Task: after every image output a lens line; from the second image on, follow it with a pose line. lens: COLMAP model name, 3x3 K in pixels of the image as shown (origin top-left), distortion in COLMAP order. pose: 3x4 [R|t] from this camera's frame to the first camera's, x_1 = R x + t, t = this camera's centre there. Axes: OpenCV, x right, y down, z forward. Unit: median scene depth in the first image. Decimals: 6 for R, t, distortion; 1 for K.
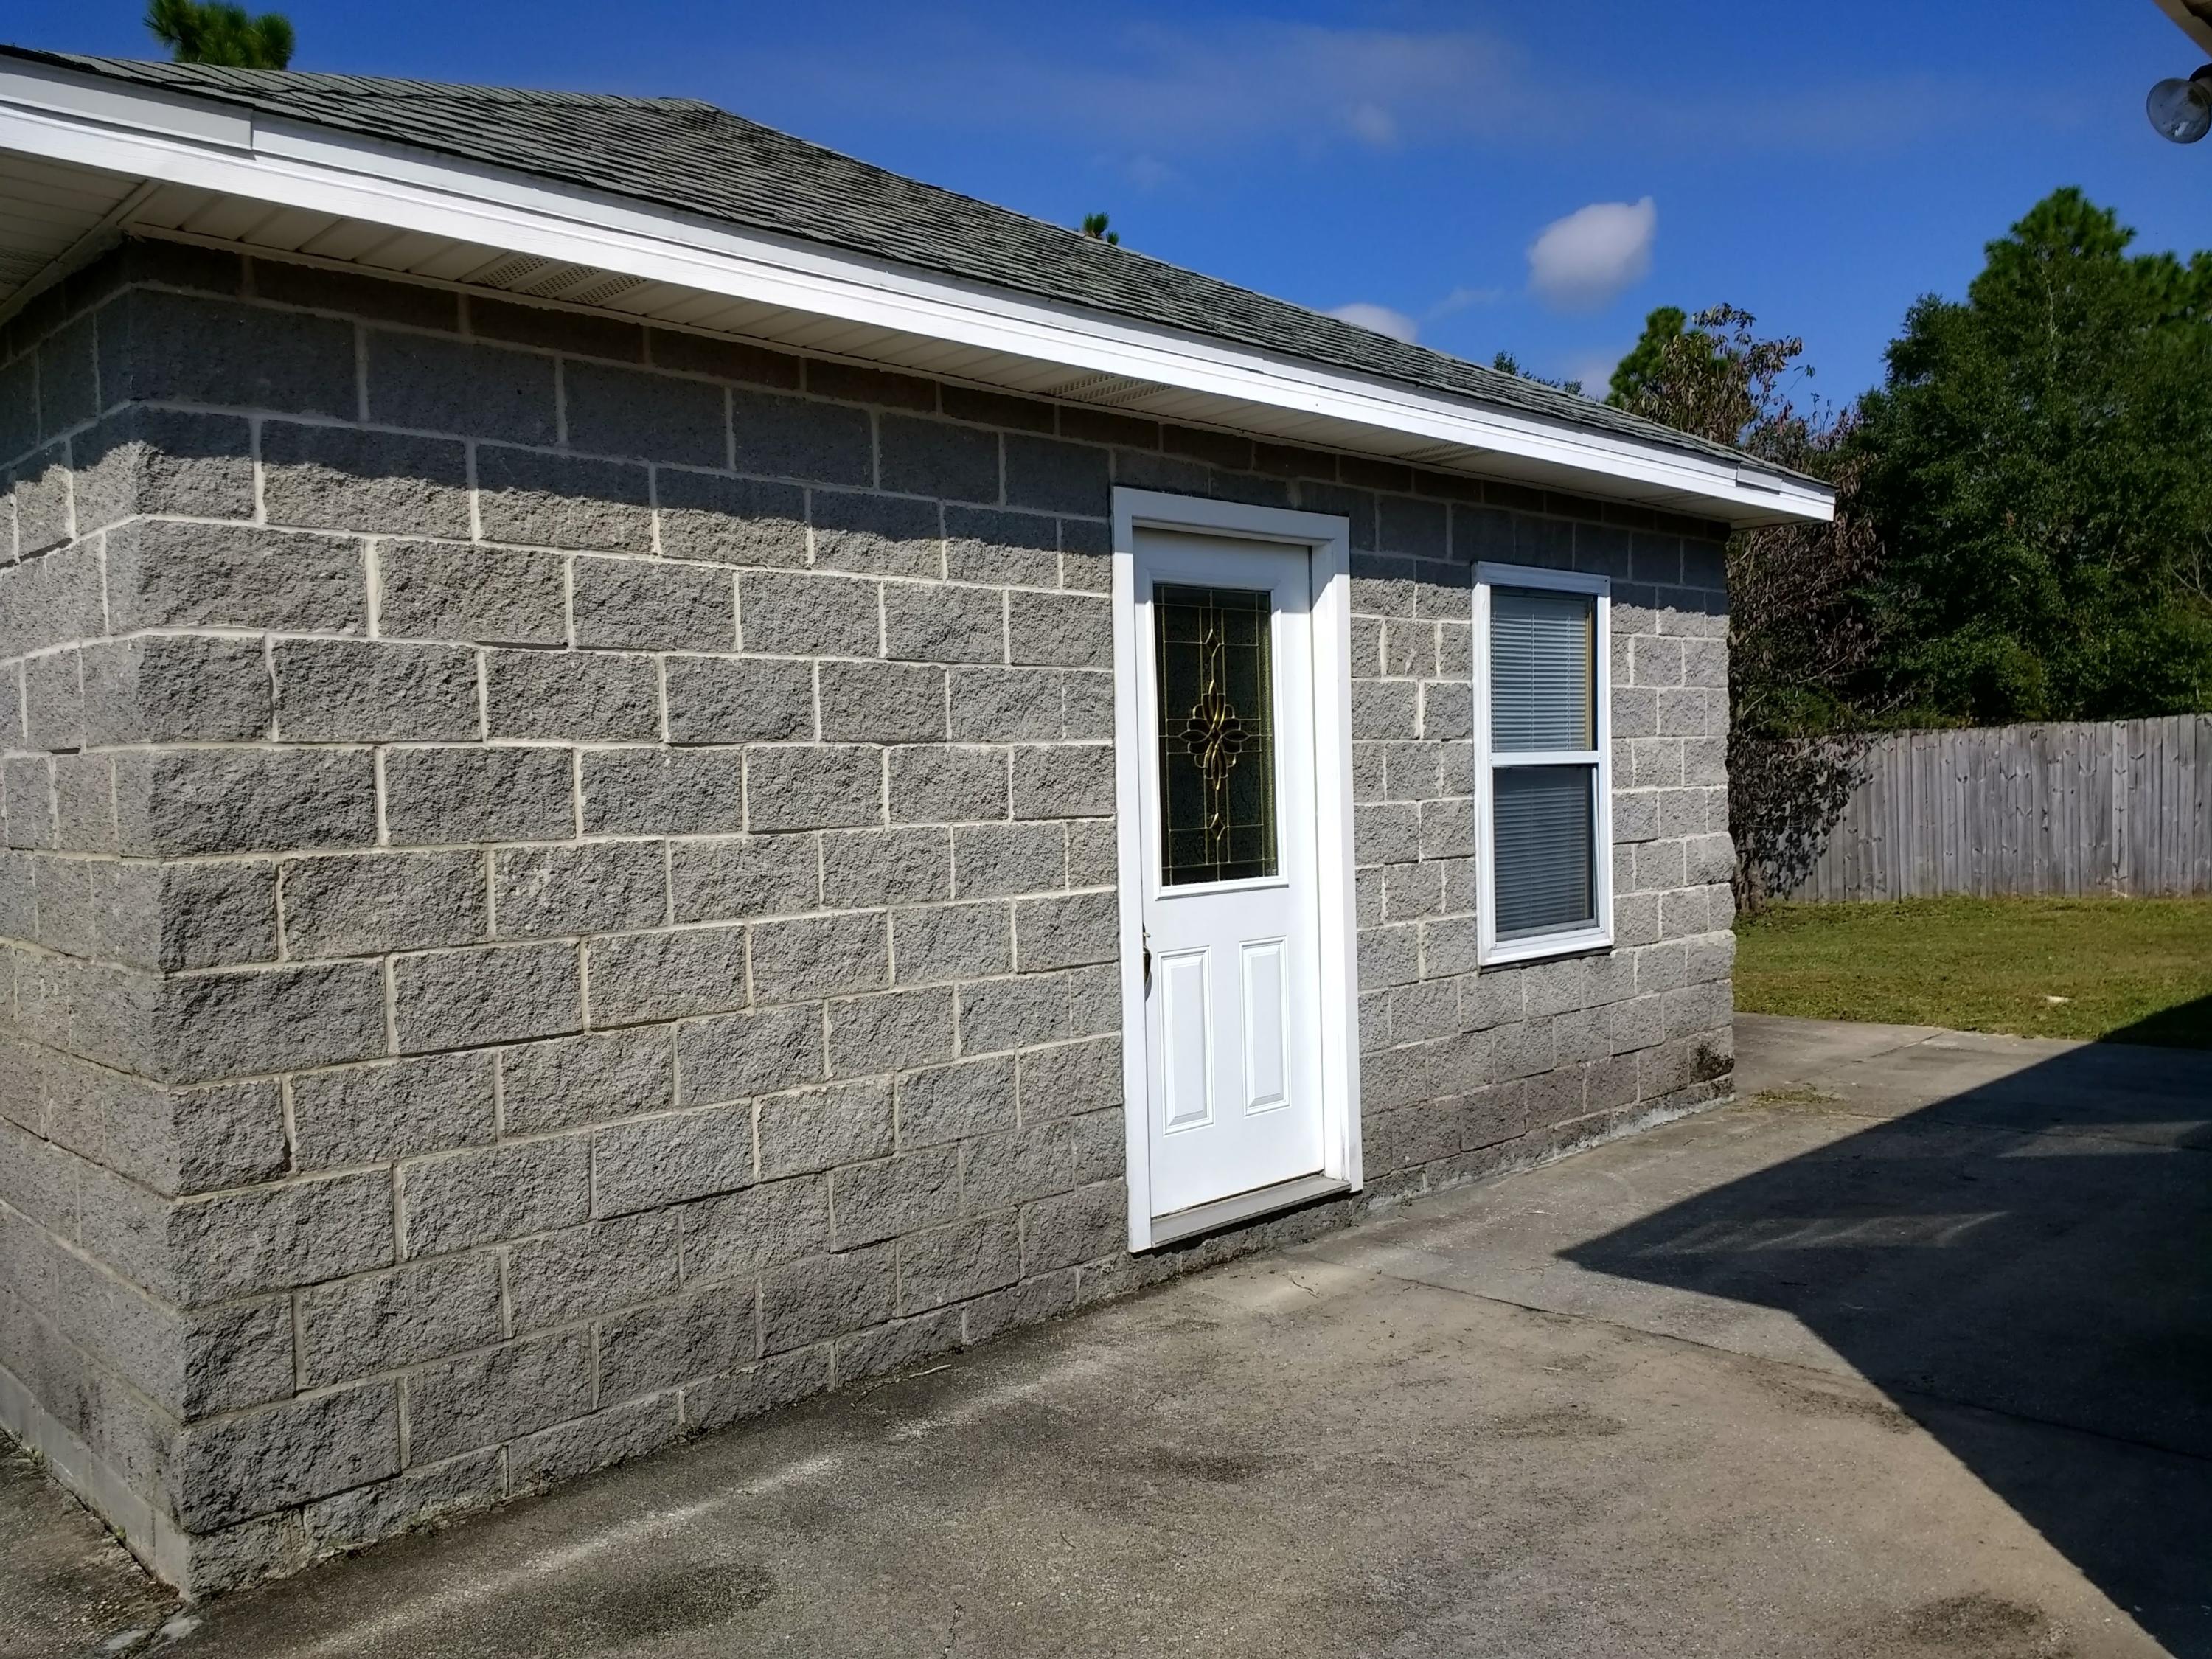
lens RADIAL K [[1711.8, 0, 1113.7], [0, 1711.8, 832.6], [0, 0, 1]] dist [0.081268, -0.122193]
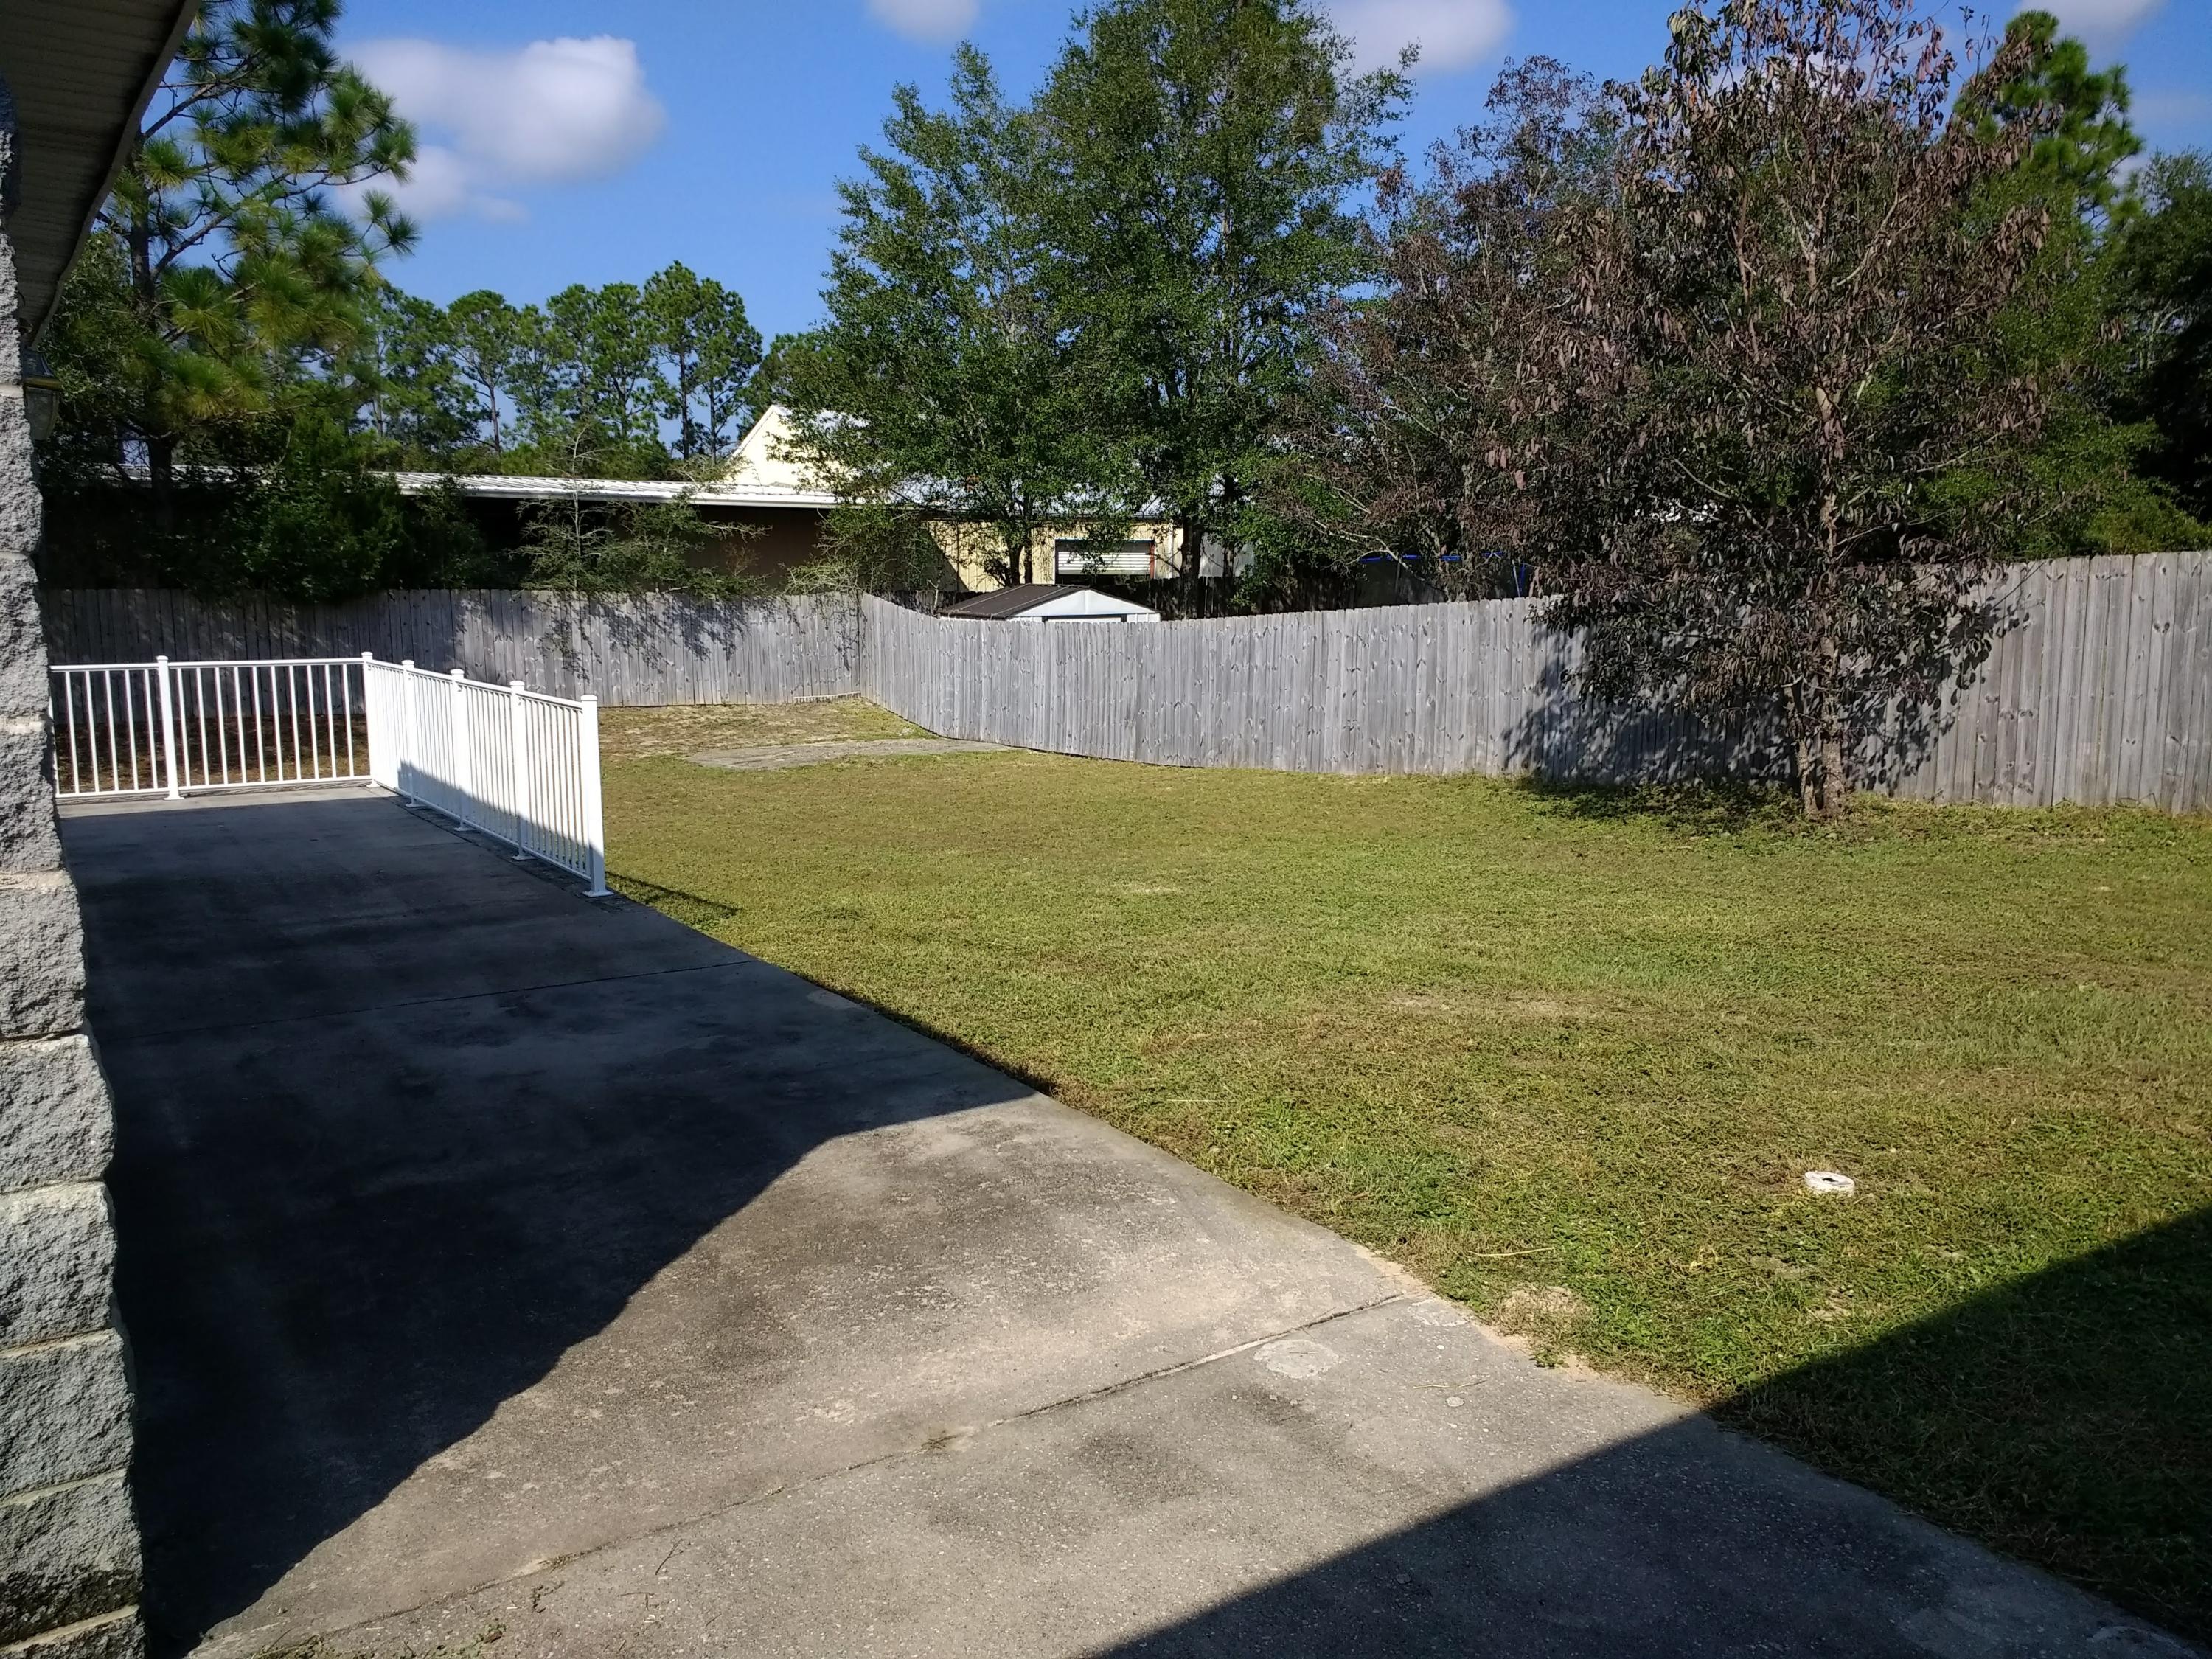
lens RADIAL K [[1711.8, 0, 1109.8], [0, 1711.8, 834.0], [0, 0, 1]] dist [0.081268, -0.122193]
pose [[0.980341, 0.050646, -0.190701, 0.224639], [-0.028122, 0.992494, 0.119019, -0.019361], [0.195298, -0.111317, 0.974406, 0.277529]]
